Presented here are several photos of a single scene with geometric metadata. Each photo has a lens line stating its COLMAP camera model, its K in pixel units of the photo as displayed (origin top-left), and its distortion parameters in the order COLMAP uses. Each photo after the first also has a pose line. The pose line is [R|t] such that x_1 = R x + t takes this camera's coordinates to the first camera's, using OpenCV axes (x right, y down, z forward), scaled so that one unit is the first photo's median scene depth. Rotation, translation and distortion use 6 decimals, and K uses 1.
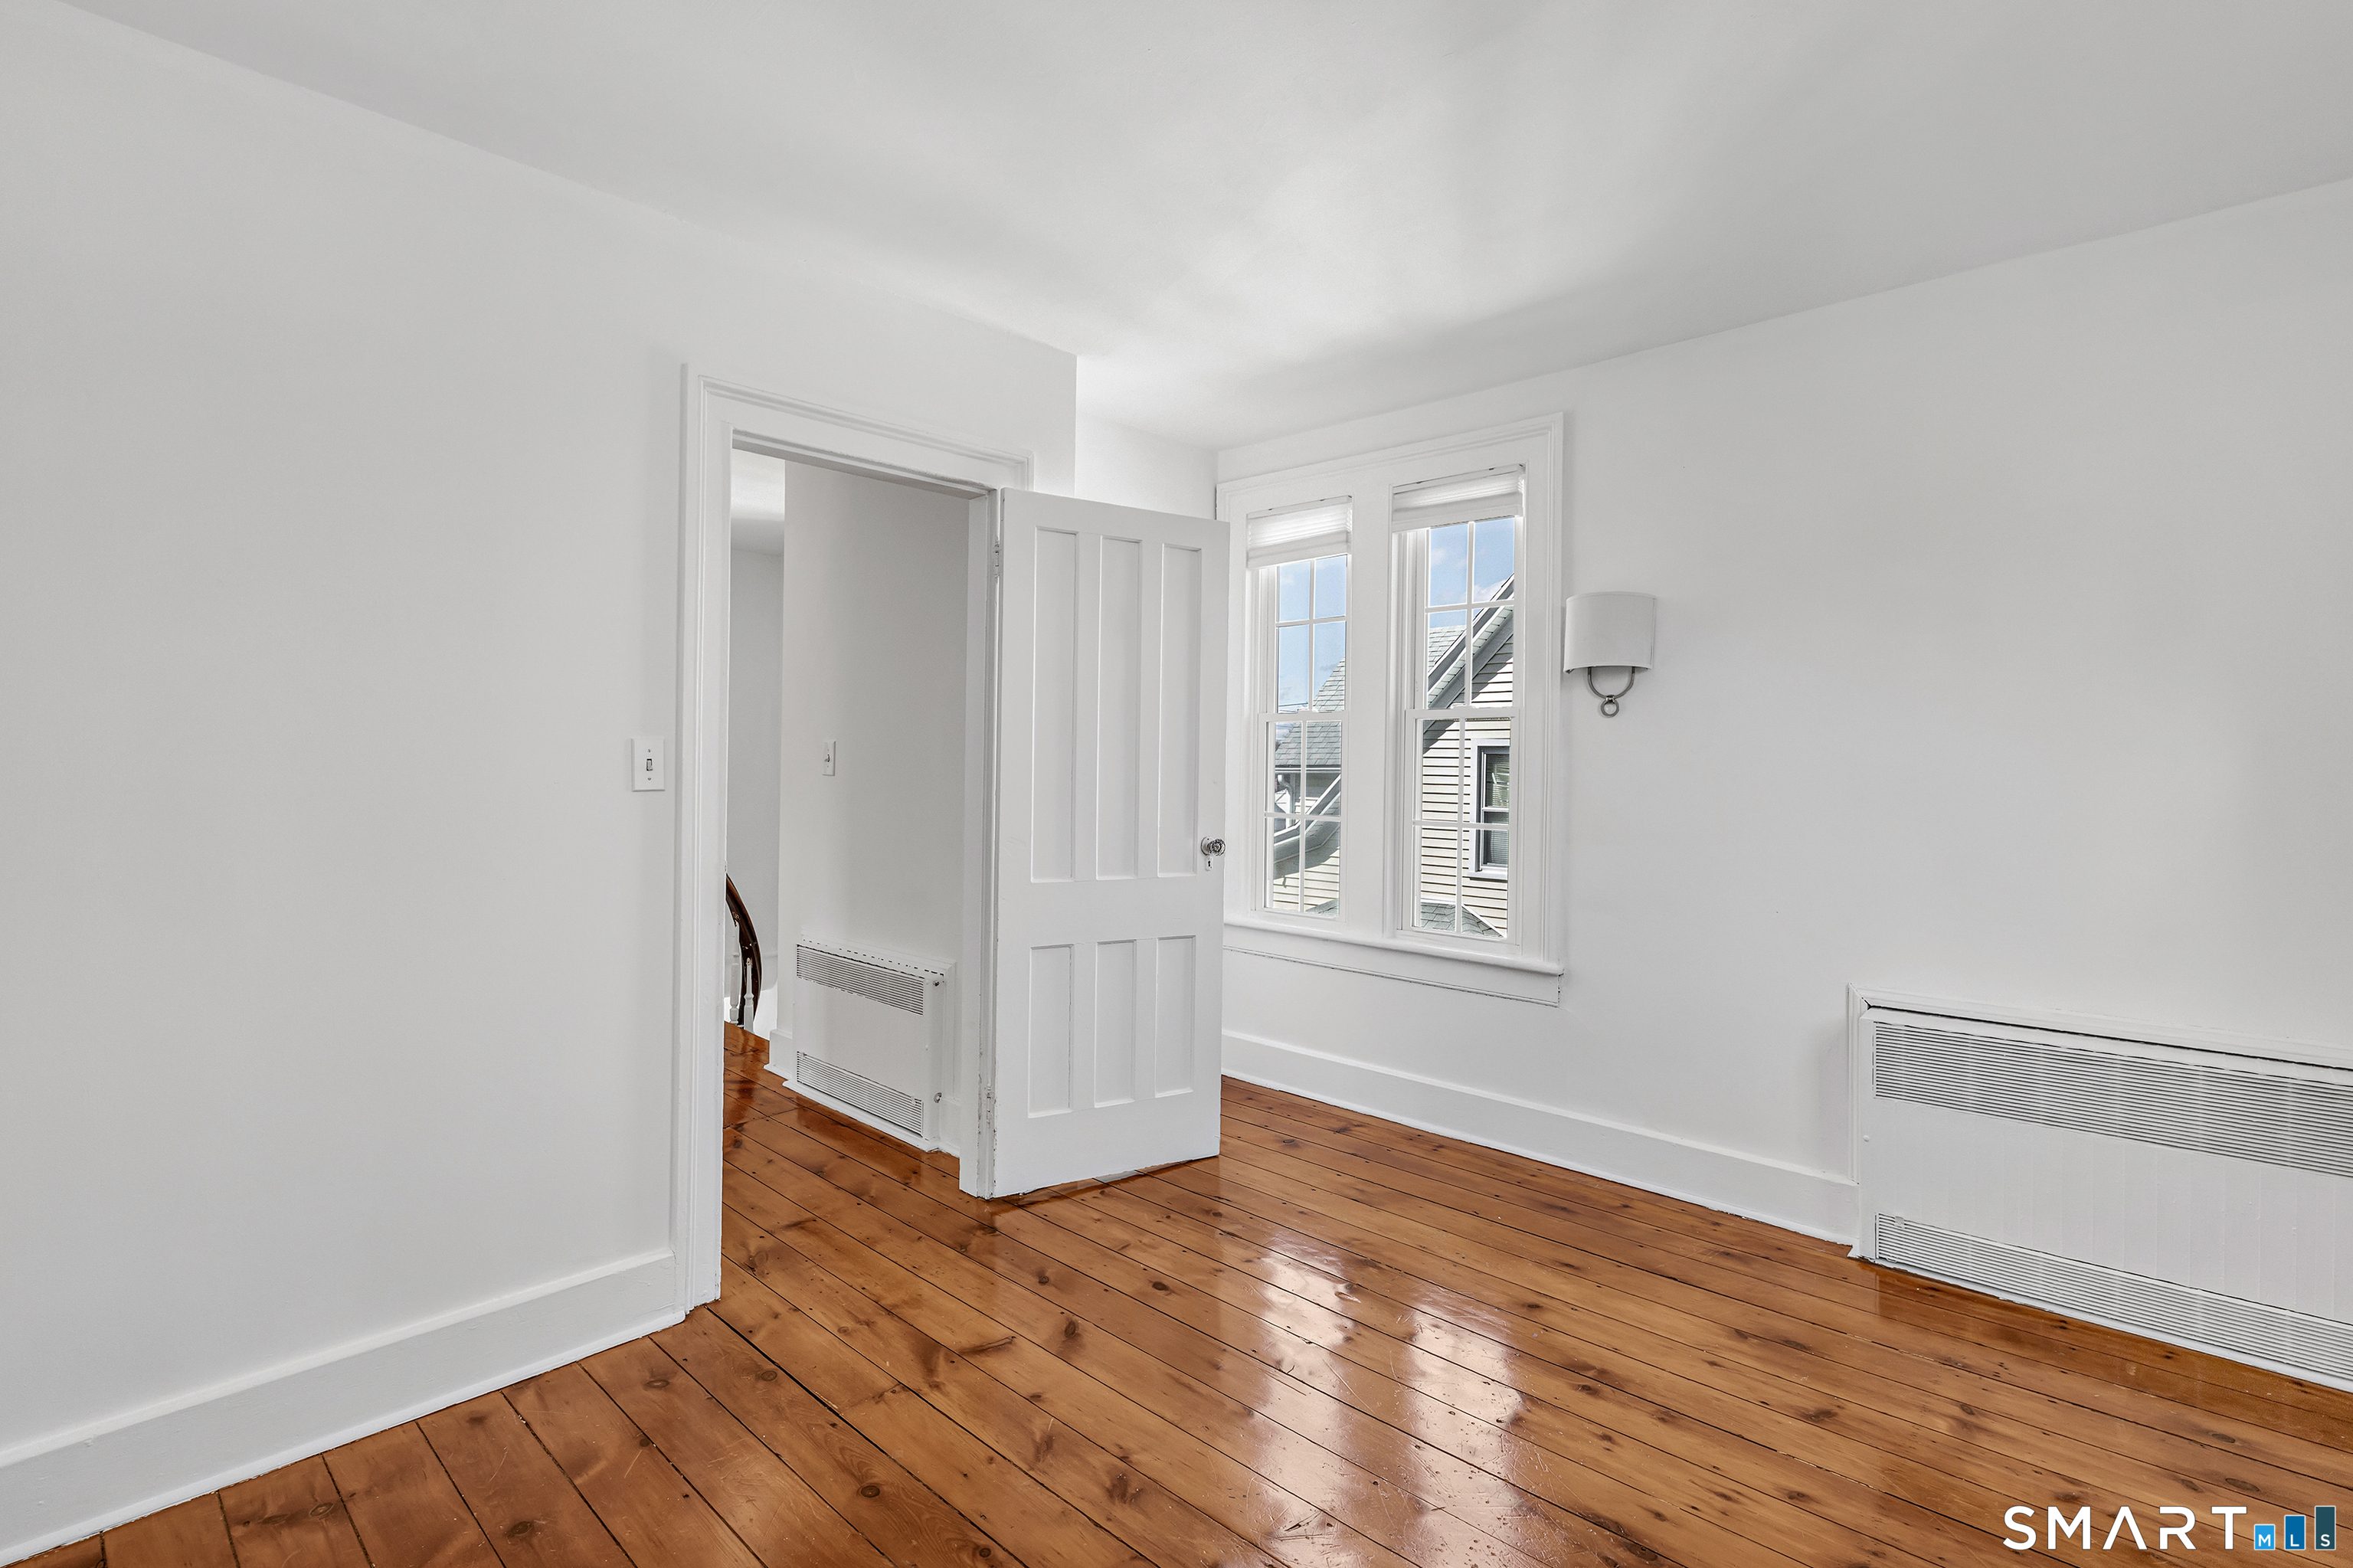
lens RADIAL K [[1091.2, 0, 1172.9], [0, 1091.2, 778.9], [0, 0, 1]] dist [-0.004262, 0.000446]
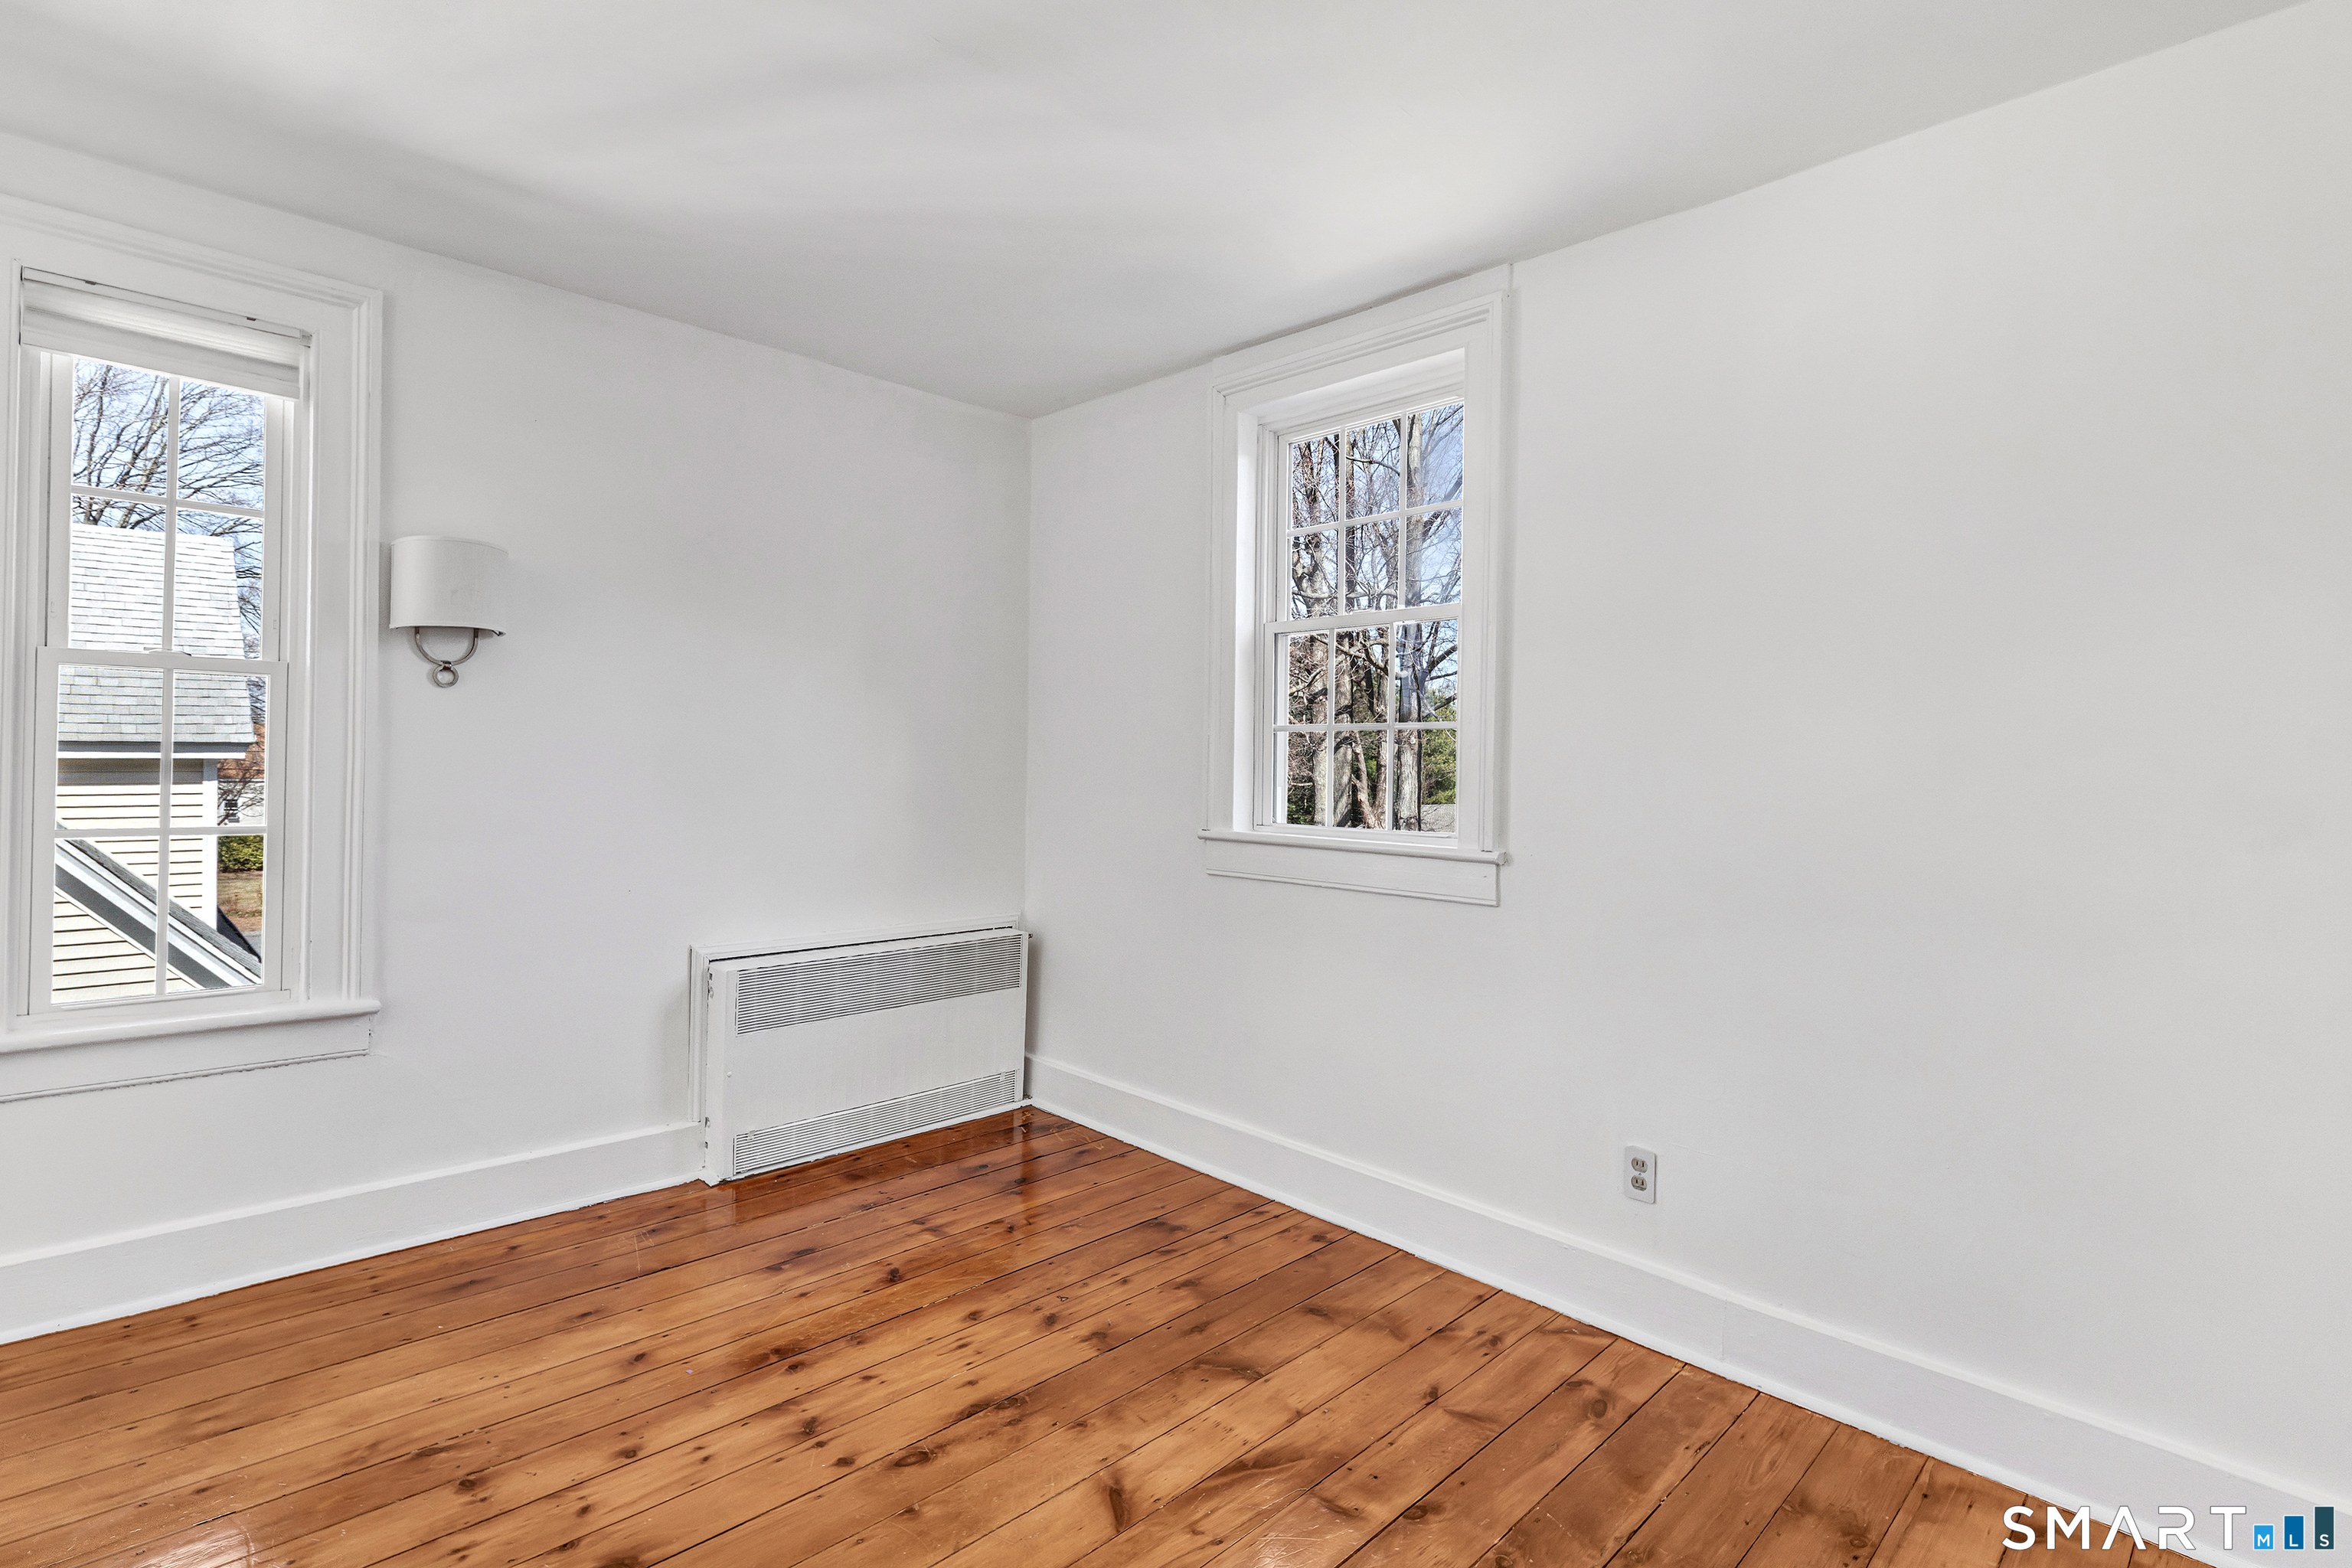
lens RADIAL K [[1090.7, 0, 1172.4], [0, 1090.7, 770.2], [0, 0, 1]] dist [-0.004262, 0.000446]
pose [[0.057109, -0.015226, 0.998252, -0.478393], [-0.002637, 0.999878, 0.015402, -0.009089], [-0.998364, -0.003512, 0.057062, 0.472235]]
